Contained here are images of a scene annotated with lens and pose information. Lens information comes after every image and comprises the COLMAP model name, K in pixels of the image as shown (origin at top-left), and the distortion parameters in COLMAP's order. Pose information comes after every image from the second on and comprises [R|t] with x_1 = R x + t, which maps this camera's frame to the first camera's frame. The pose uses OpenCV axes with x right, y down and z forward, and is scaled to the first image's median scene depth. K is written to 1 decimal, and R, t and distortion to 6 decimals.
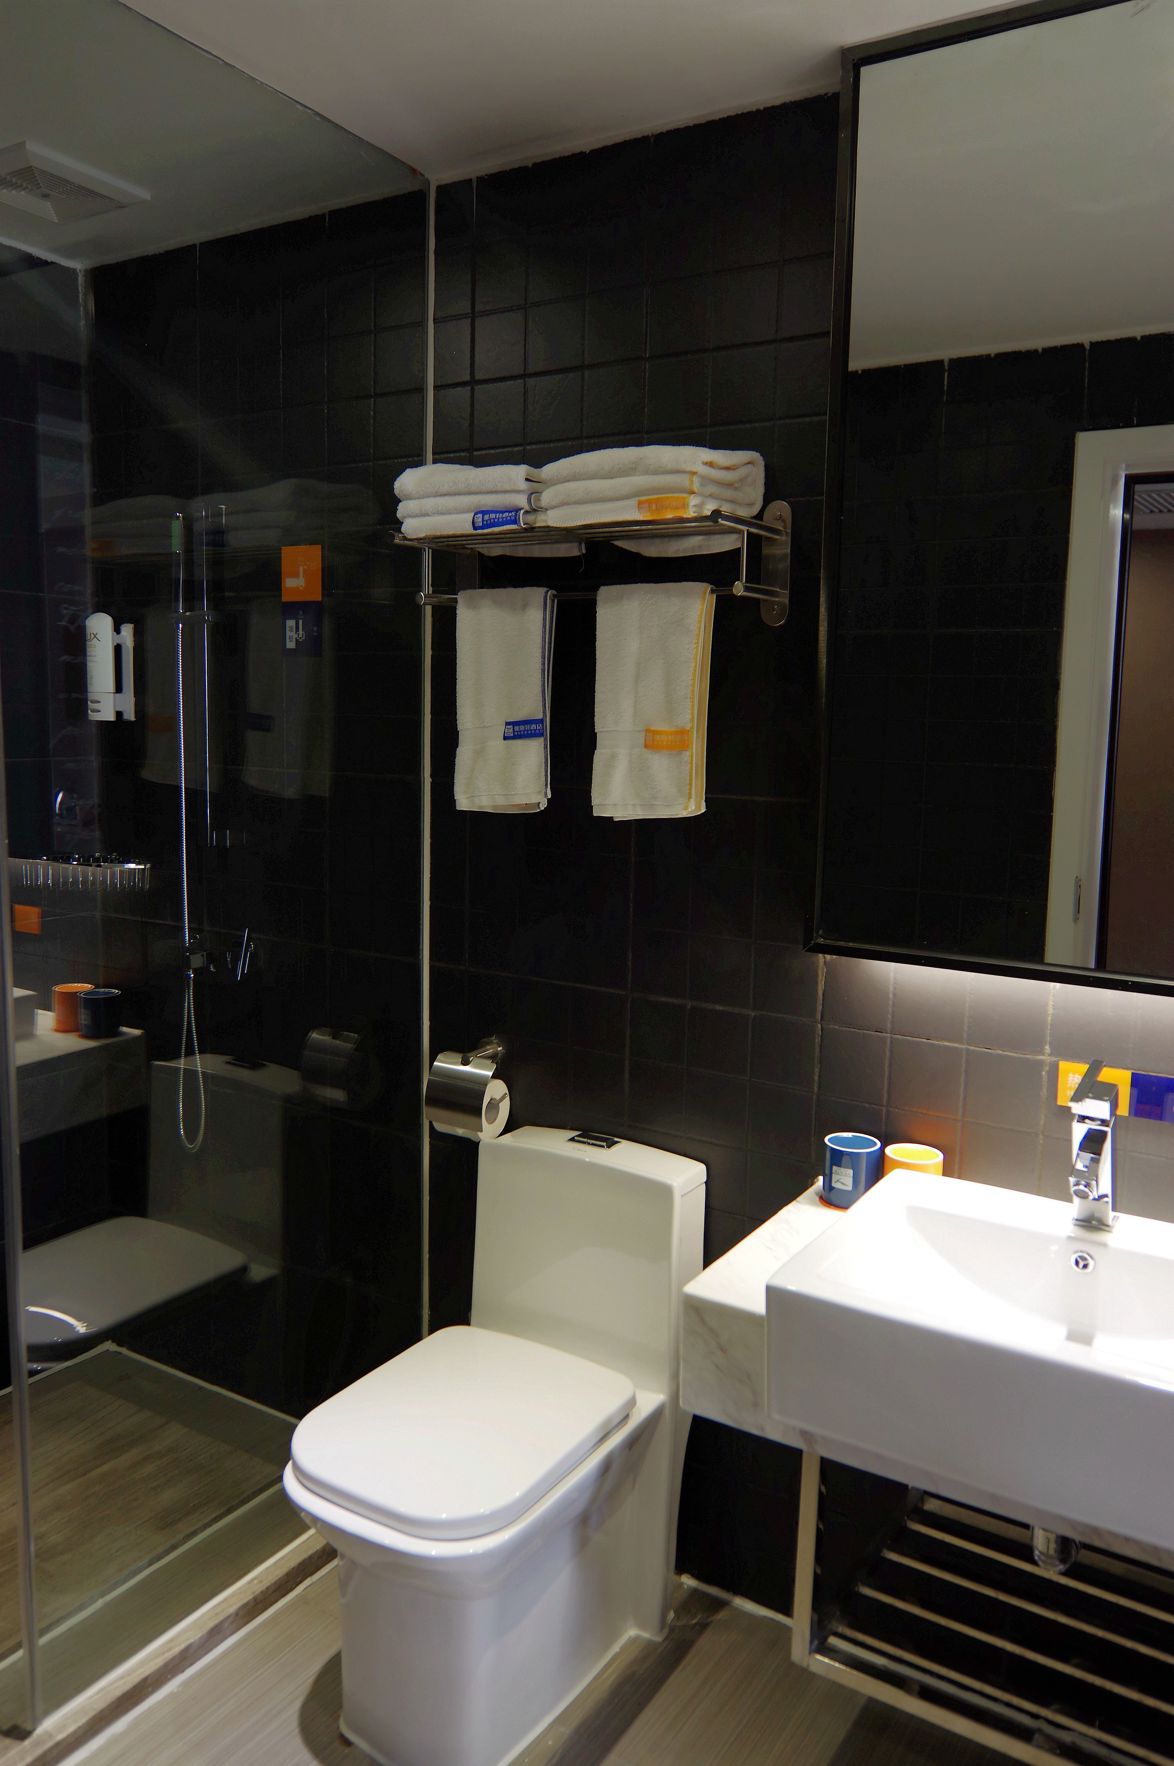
lens RADIAL K [[1335.4, 0, 587.5], [0, 1335.4, 879.1], [0, 0, 1]] dist [-0.006011, -0.000686]
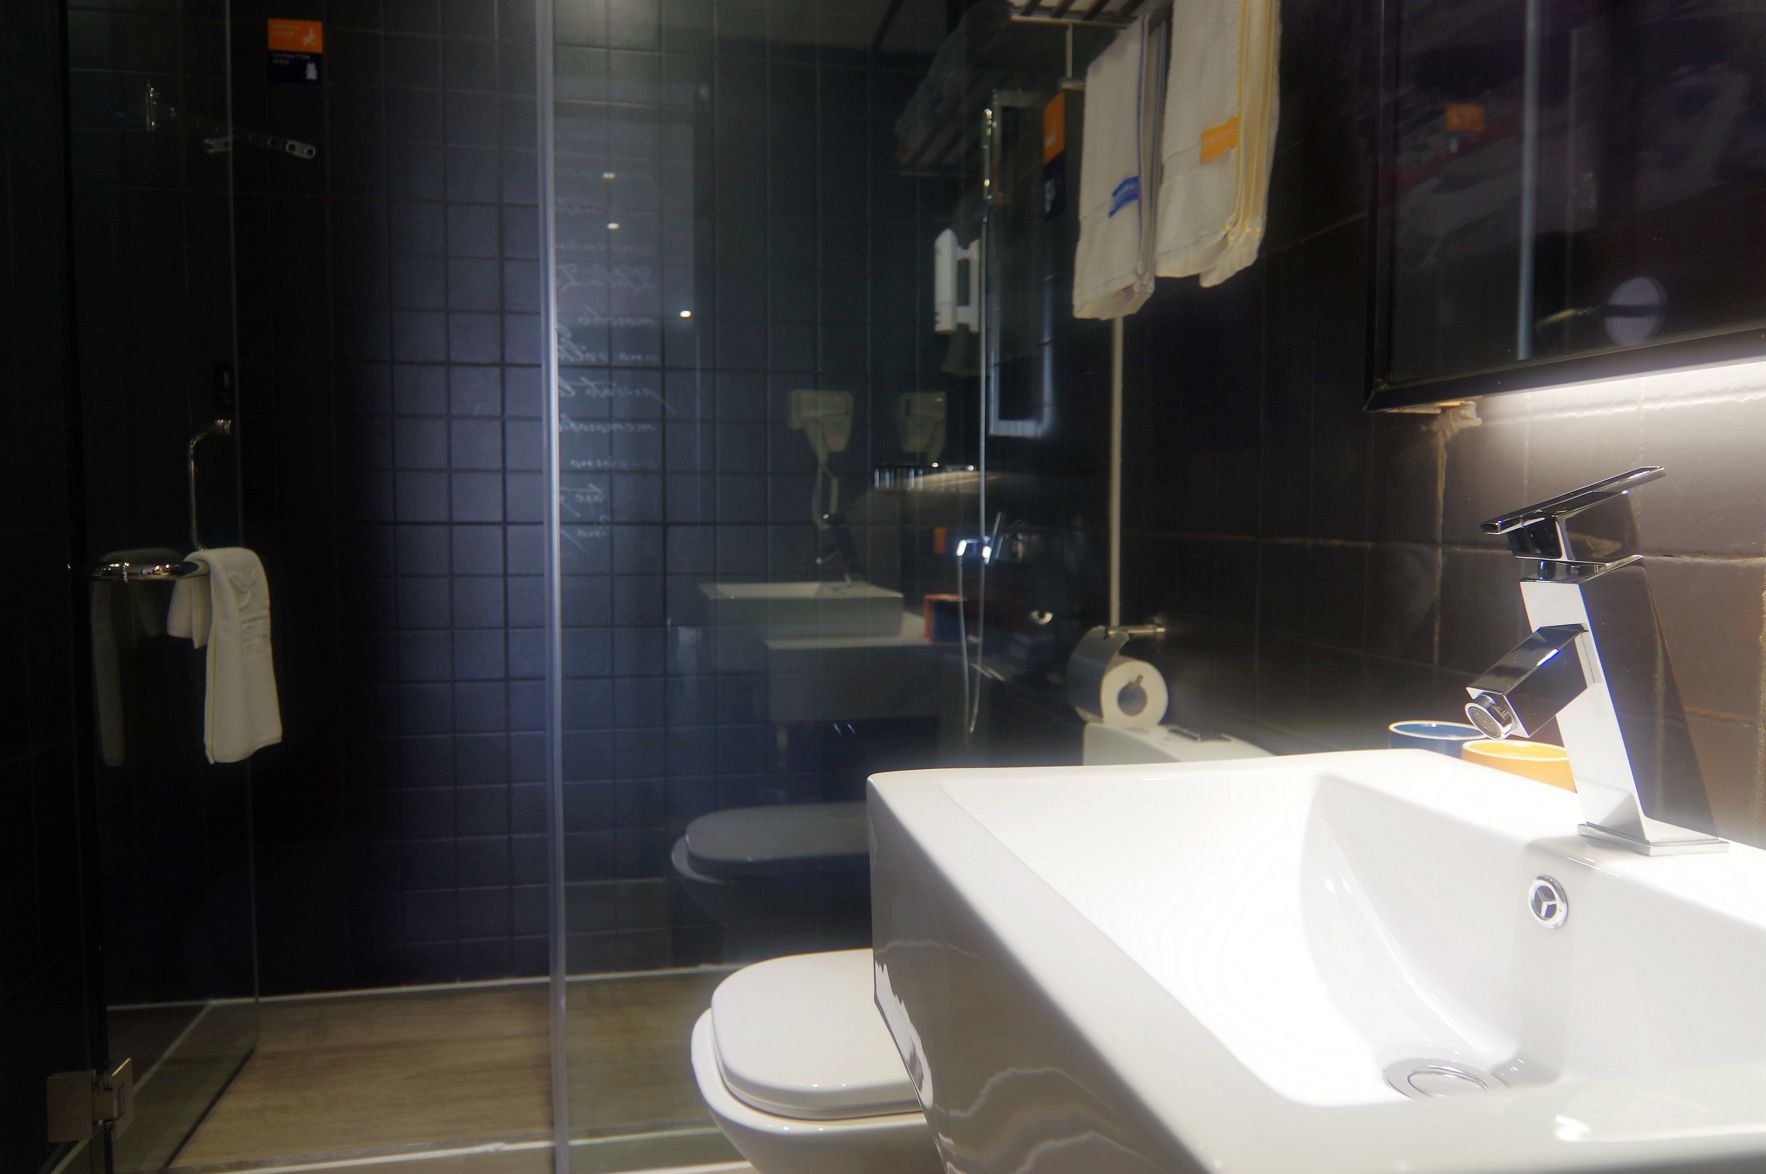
lens RADIAL K [[1204.5, 0, 882.9], [0, 1204.5, 589.2], [0, 0, 1]] dist [0.002611, 0.000338]
pose [[0.687434, 0.027328, -0.725732, 0.379163], [-0.086545, 0.995254, -0.044501, 0.164832], [0.721072, 0.093400, 0.686536, 0.415933]]
